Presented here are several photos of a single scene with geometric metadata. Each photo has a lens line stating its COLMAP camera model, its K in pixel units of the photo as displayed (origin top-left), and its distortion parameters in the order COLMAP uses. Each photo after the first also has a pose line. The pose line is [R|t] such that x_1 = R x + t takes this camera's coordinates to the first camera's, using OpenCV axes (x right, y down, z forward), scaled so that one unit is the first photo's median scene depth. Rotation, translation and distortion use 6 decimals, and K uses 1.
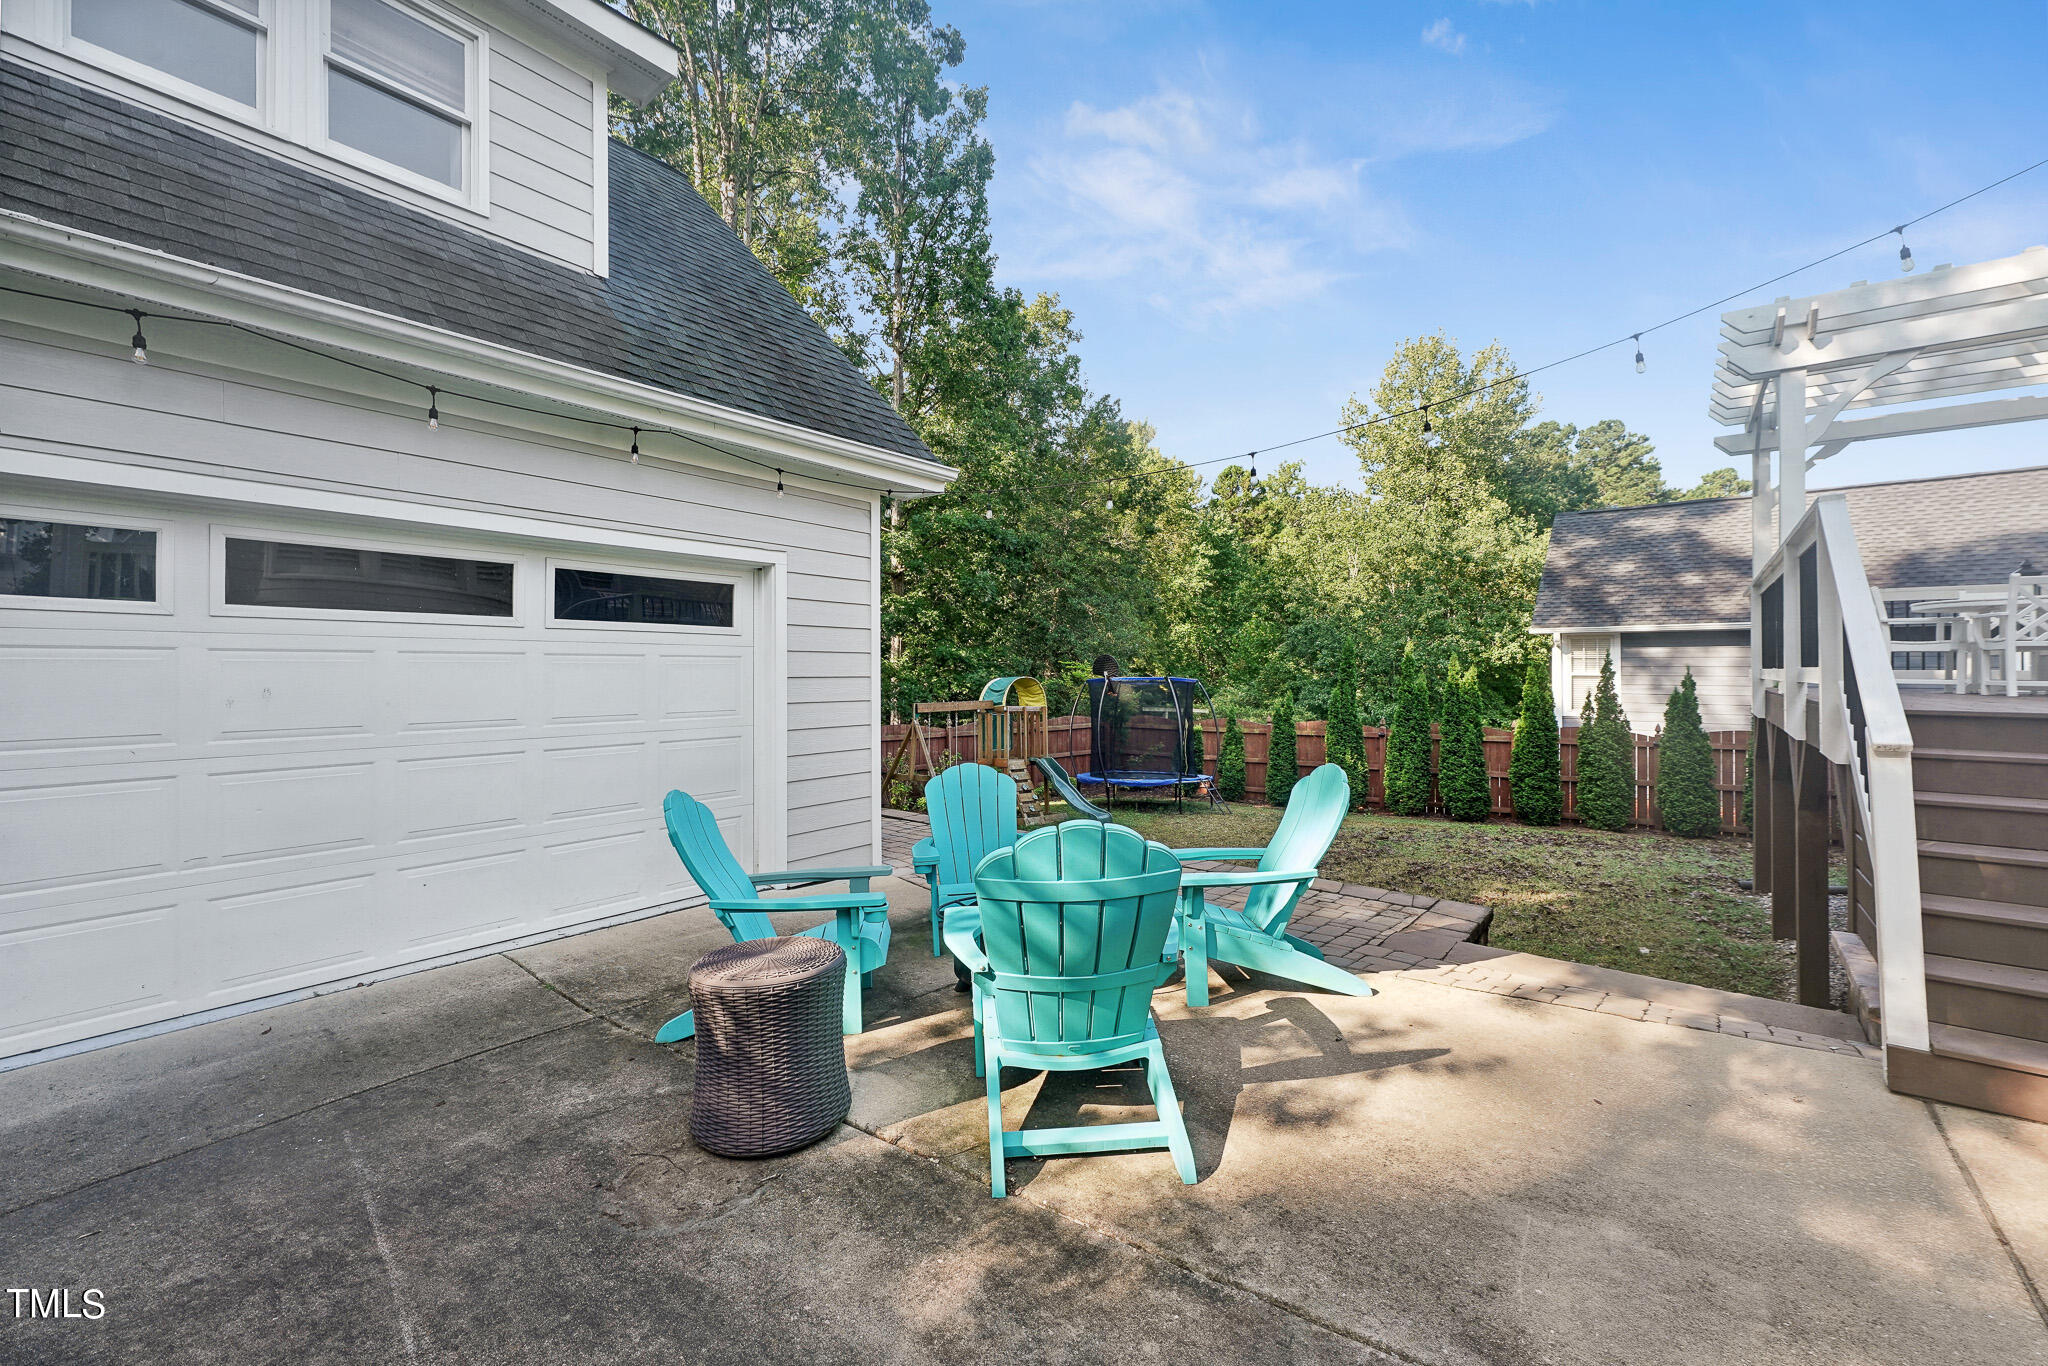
lens RADIAL K [[836.3, 0, 1011.3], [0, 836.3, 649.7], [0, 0, 1]] dist [0.001785, -0.000219]
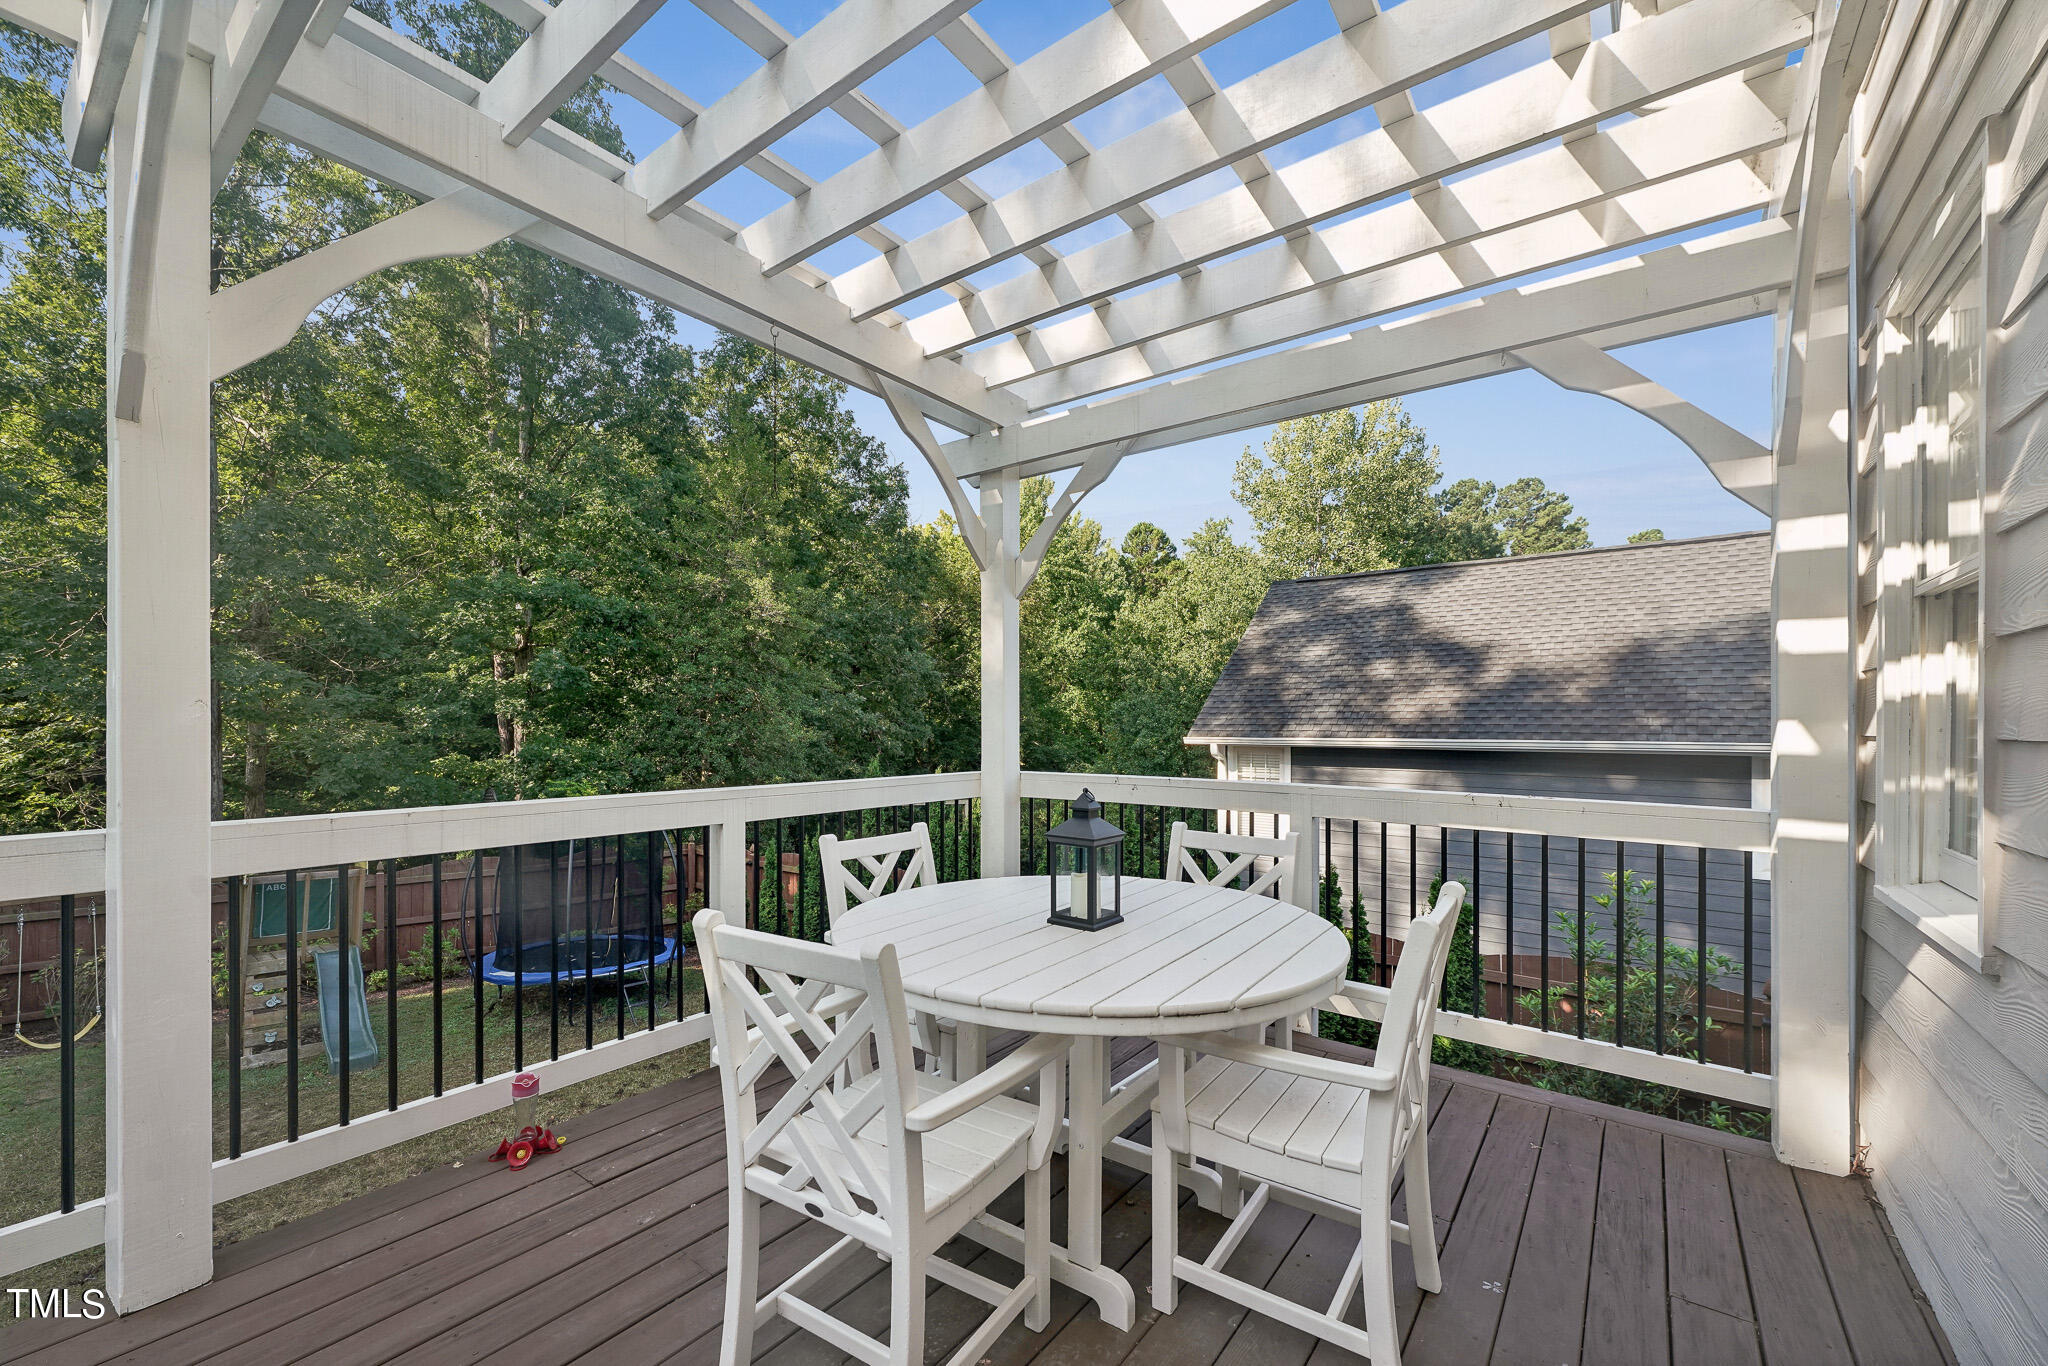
lens RADIAL K [[821.6, 0, 1020.2], [0, 821.6, 727.1], [0, 0, 1]] dist [-0.000637, -0.000153]
pose [[0.999606, -0.001663, 0.028008, 0.448706], [0.000943, 0.999669, 0.025711, -0.049634], [-0.028042, -0.025675, 0.999277, 0.260004]]
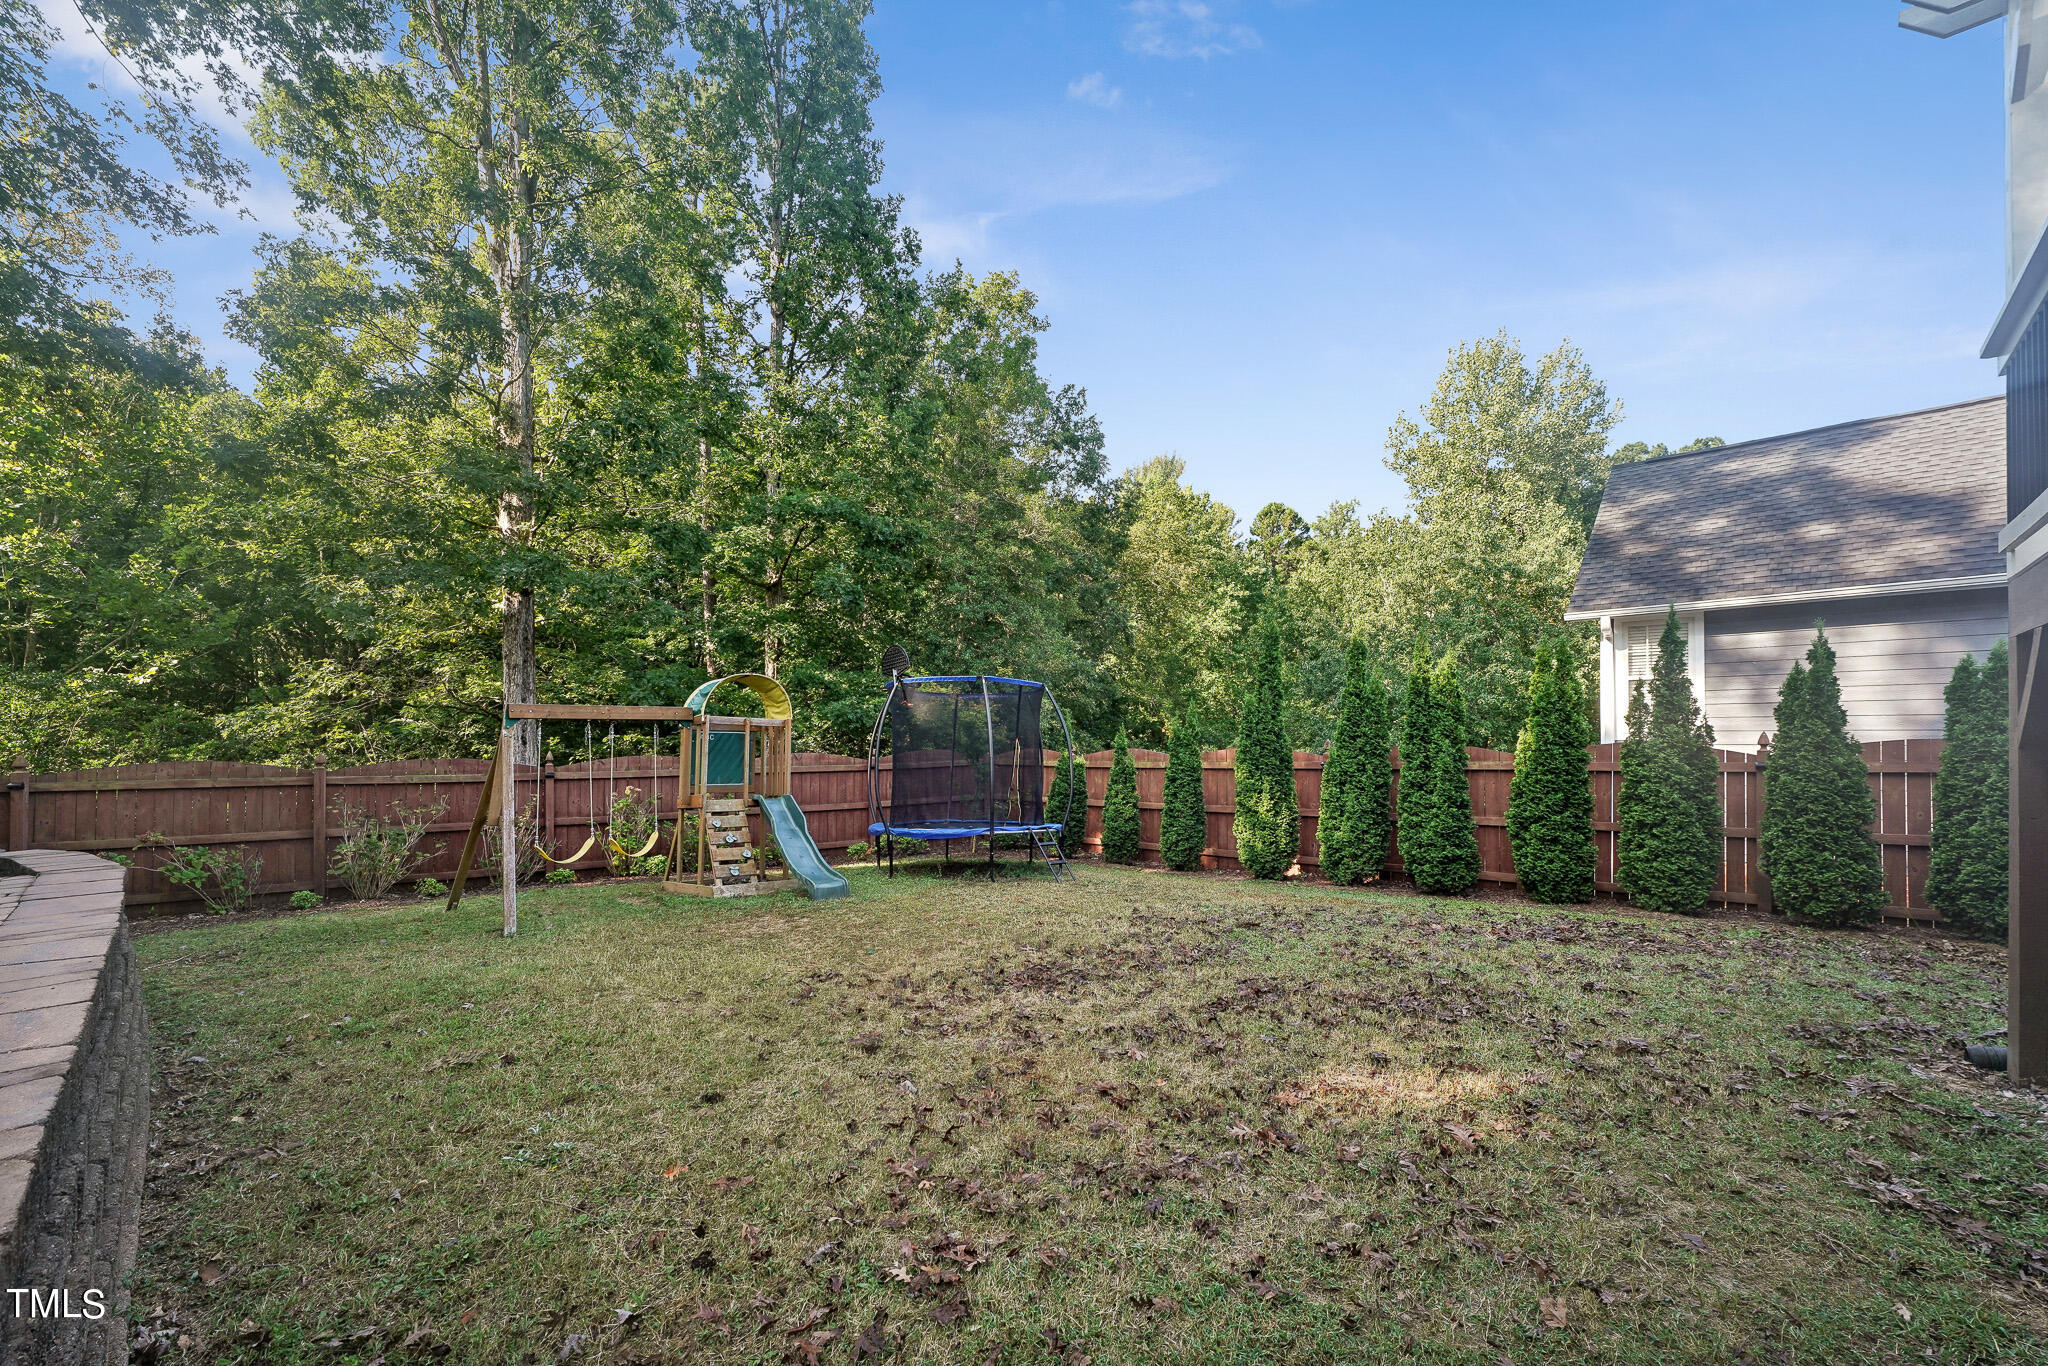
lens RADIAL K [[833.0, 0, 1013.6], [0, 833.0, 723.5], [0, 0, 1]] dist [0.000807, 0.000775]
pose [[0.997046, -0.008853, -0.076298, 0.219297], [0.009516, 0.999920, 0.008330, 0.054684], [0.076218, -0.009032, 0.997050, 0.282321]]
